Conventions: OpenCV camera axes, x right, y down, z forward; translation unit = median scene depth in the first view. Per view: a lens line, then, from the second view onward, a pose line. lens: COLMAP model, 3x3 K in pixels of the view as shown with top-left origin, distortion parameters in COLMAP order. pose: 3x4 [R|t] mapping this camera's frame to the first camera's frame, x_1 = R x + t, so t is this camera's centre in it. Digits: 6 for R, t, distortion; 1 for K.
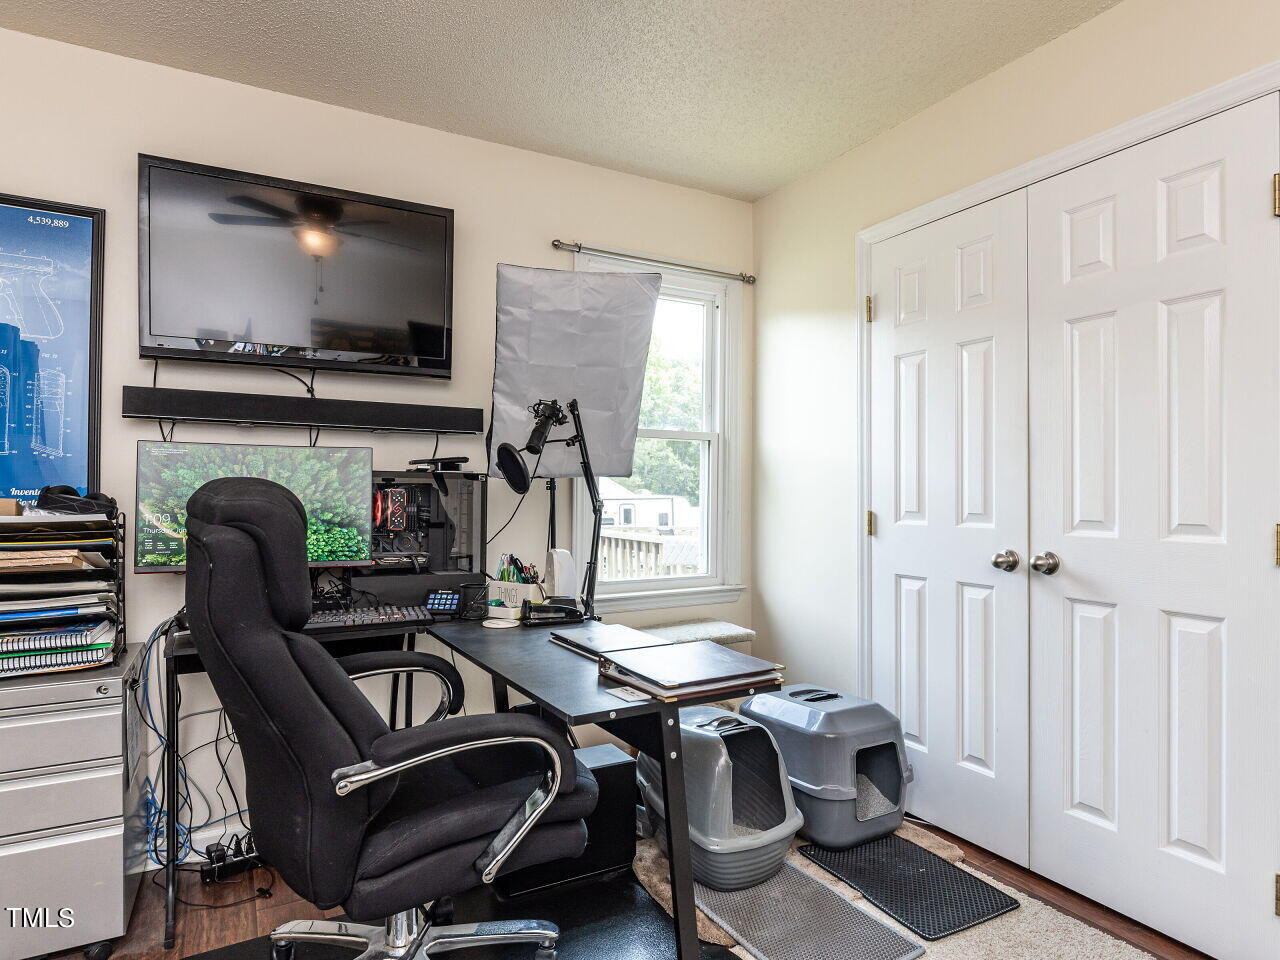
lens RADIAL K [[725.1, 0, 644.3], [0, 725.1, 487.3], [0, 0, 1]] dist [-0.001055, -0.000910]
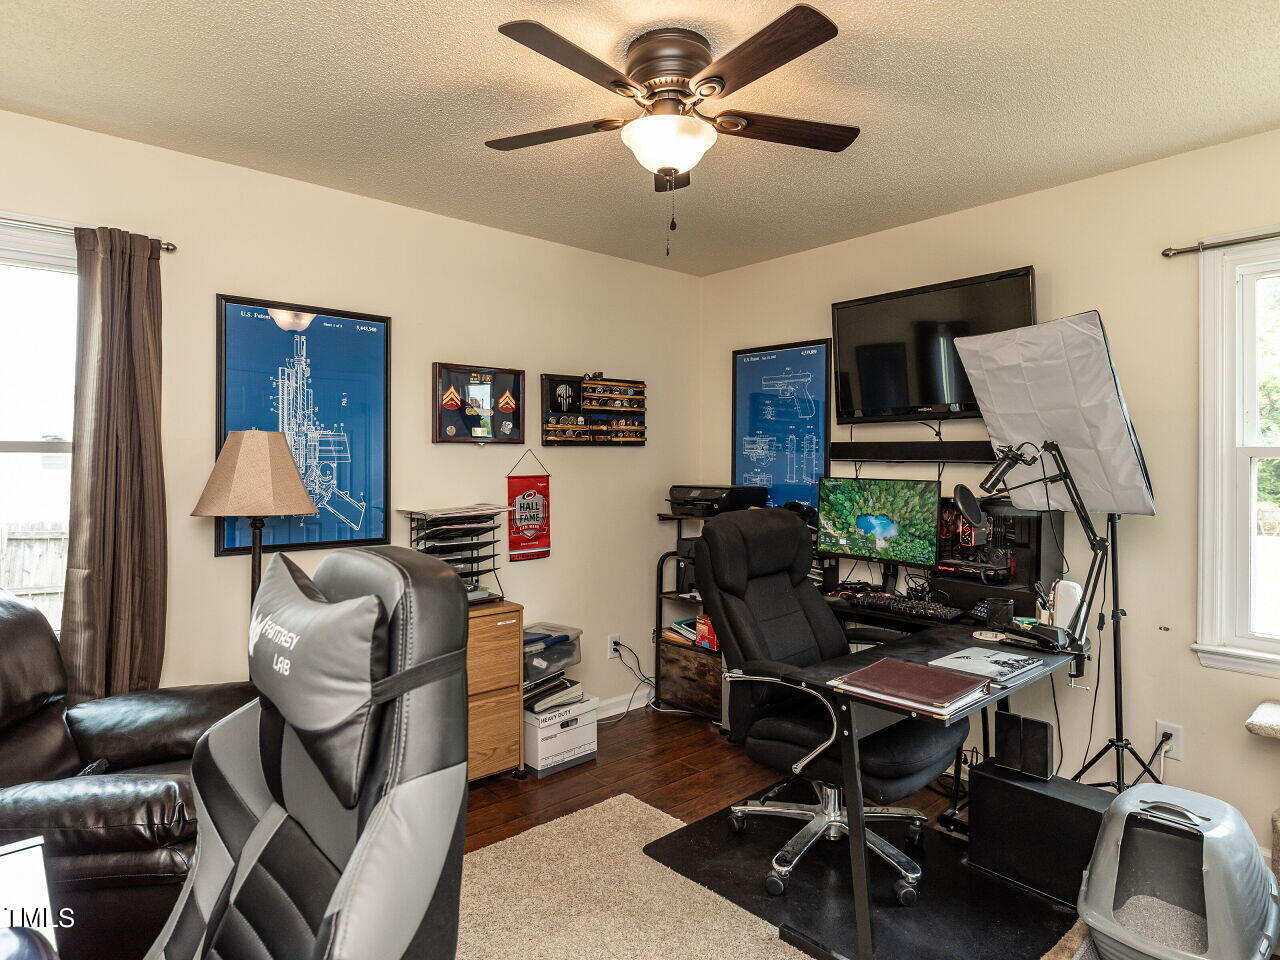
lens RADIAL K [[725.1, 0, 644.3], [0, 725.1, 487.3], [0, 0, 1]] dist [-0.001055, -0.000910]
pose [[0.215535, 0.033538, -0.975920, 0.798143], [-0.001605, 0.999421, 0.033991, -0.088337], [0.976495, -0.005760, 0.215464, 0.203458]]
